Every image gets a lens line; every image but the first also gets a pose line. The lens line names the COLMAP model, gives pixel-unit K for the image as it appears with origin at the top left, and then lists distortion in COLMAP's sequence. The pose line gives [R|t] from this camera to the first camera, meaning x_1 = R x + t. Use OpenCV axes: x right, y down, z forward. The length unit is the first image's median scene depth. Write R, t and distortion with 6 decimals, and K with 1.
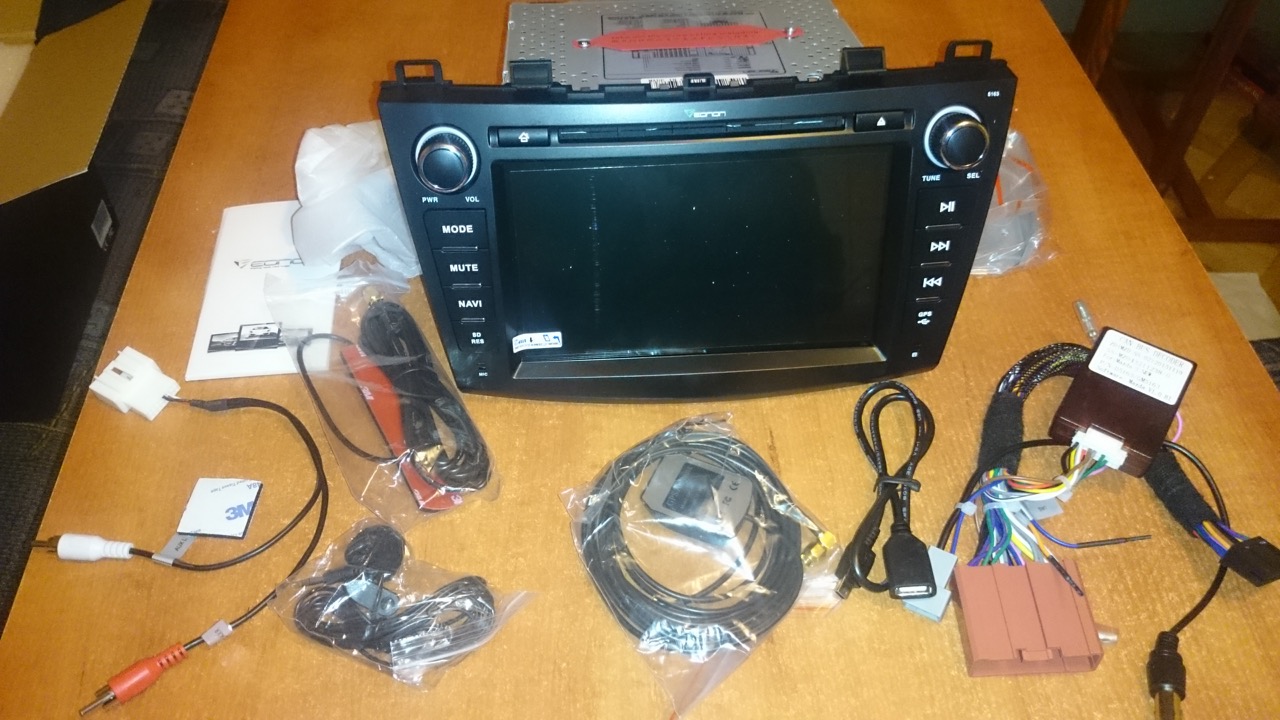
lens RADIAL K [[965.2, 0, 633.0], [0, 965.2, 363.2], [0, 0, 1]] dist [0.109514, -0.016573]
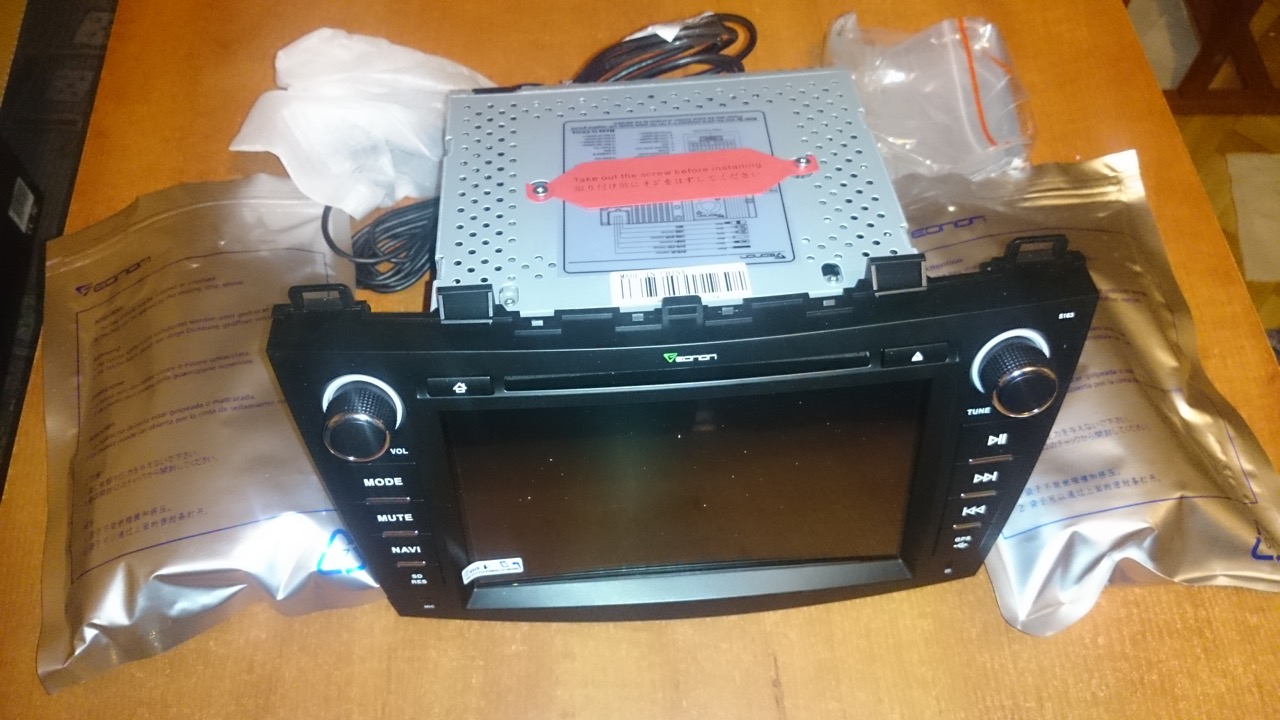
lens RADIAL K [[965.2, 0, 632.4], [0, 965.2, 359.1], [0, 0, 1]] dist [0.109514, -0.016573]
pose [[0.999861, -0.014706, -0.007841, 0.029978], [0.015935, 0.981386, 0.191385, -0.357151], [0.004880, -0.191484, 0.981484, 0.214911]]
